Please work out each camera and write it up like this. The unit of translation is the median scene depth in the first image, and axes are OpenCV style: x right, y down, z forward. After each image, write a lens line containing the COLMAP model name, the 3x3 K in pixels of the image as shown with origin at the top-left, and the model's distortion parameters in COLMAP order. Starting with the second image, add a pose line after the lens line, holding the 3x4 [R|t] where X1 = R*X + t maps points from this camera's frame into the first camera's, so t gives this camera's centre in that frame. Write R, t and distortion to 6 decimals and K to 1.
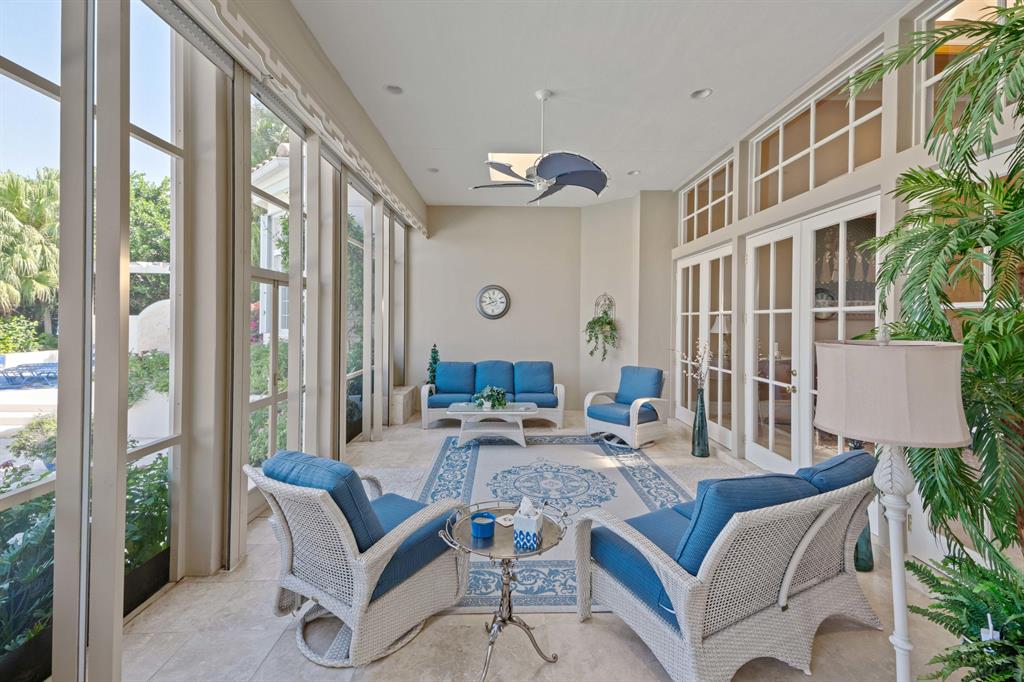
lens RADIAL K [[453.9, 0, 510.8], [0, 453.9, 317.6], [0, 0, 1]] dist [0.001672, -0.000093]
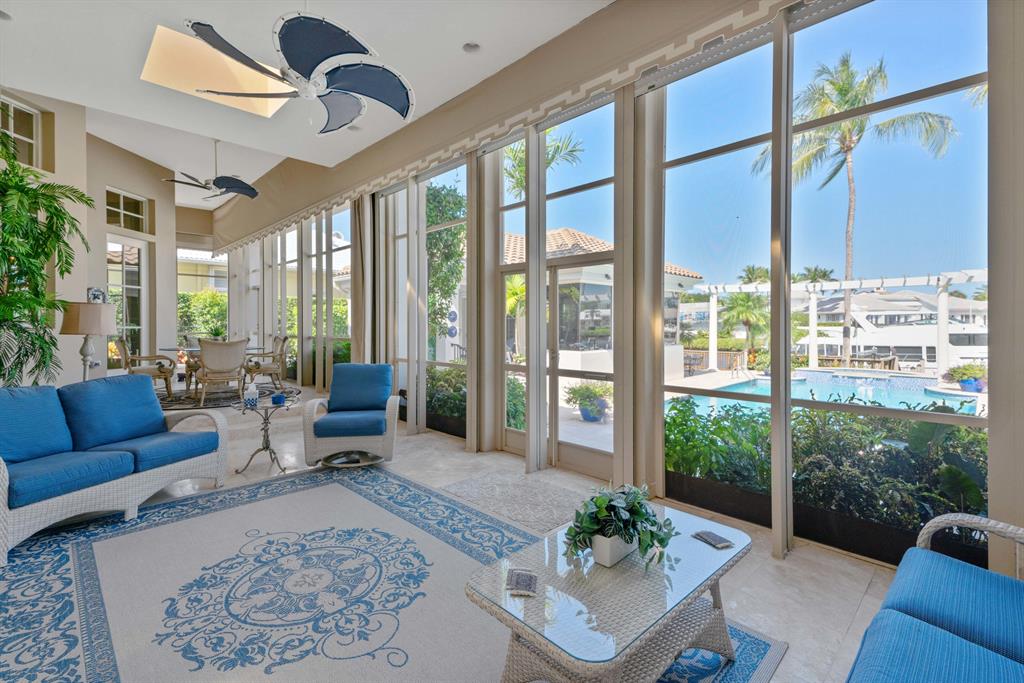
lens RADIAL K [[453.9, 0, 506.1], [0, 453.9, 336.0], [0, 0, 1]] dist [0.001672, -0.000093]
pose [[-0.725500, 0.012419, -0.688110, 0.306834], [-0.001308, 0.999810, 0.019423, 0.074158], [0.688221, 0.014992, -0.725347, 1.661469]]
